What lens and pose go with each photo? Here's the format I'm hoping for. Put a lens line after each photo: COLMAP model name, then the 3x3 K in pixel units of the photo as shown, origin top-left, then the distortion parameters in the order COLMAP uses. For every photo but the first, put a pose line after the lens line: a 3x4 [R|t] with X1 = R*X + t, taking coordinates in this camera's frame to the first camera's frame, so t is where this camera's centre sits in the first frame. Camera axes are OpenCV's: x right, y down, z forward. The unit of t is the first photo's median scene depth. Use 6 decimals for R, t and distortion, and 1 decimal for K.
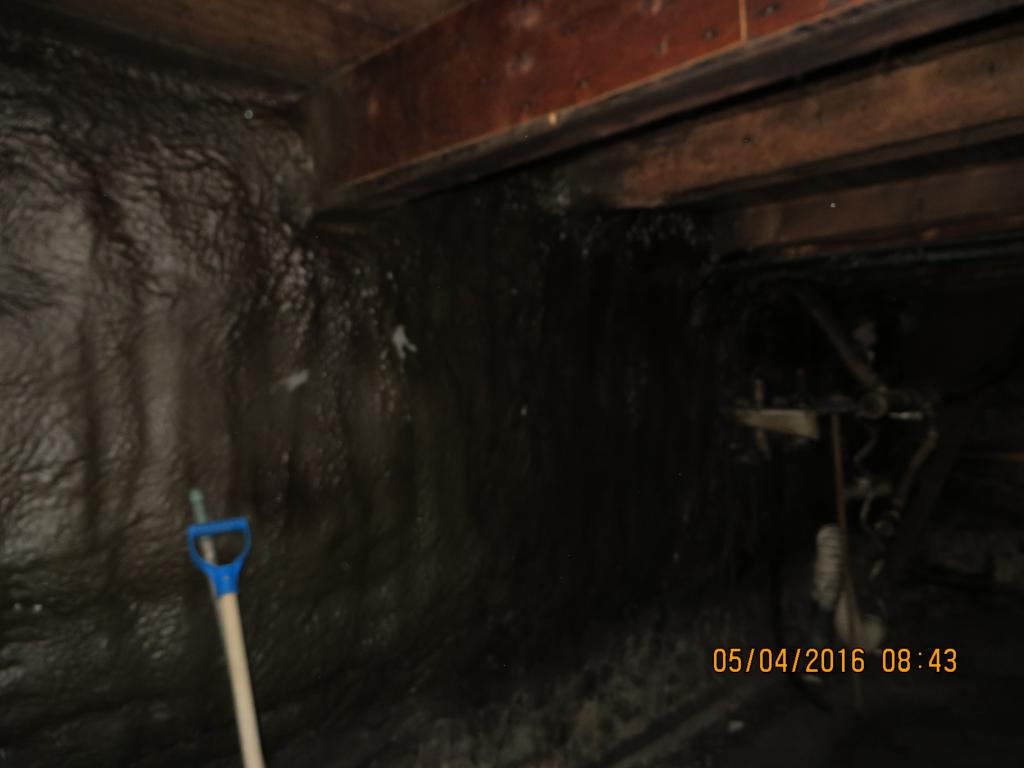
lens RADIAL K [[765.9, 0, 510.4], [0, 765.9, 382.8], [0, 0, 1]] dist [-0.008221, -0.007779]
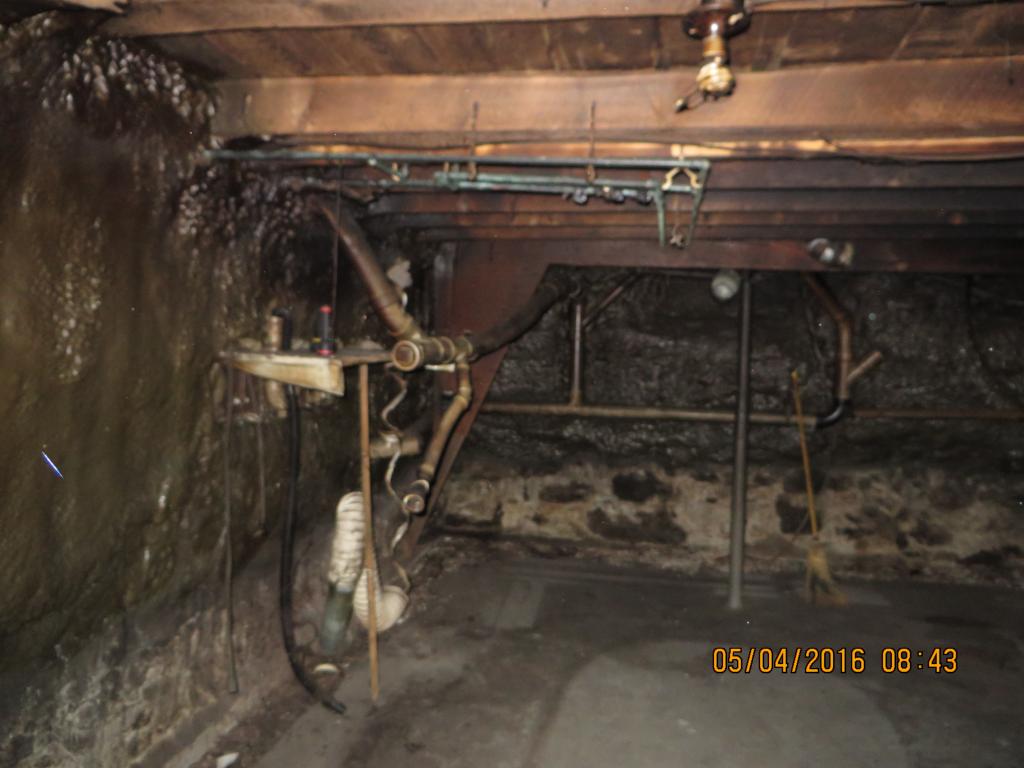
lens RADIAL K [[765.9, 0, 510.4], [0, 765.9, 382.8], [0, 0, 1]] dist [-0.008221, -0.007779]
pose [[0.830422, 0.015224, 0.556927, 0.093177], [-0.056797, 0.996732, 0.057443, 0.004891], [-0.554233, -0.079334, 0.828572, 0.219725]]
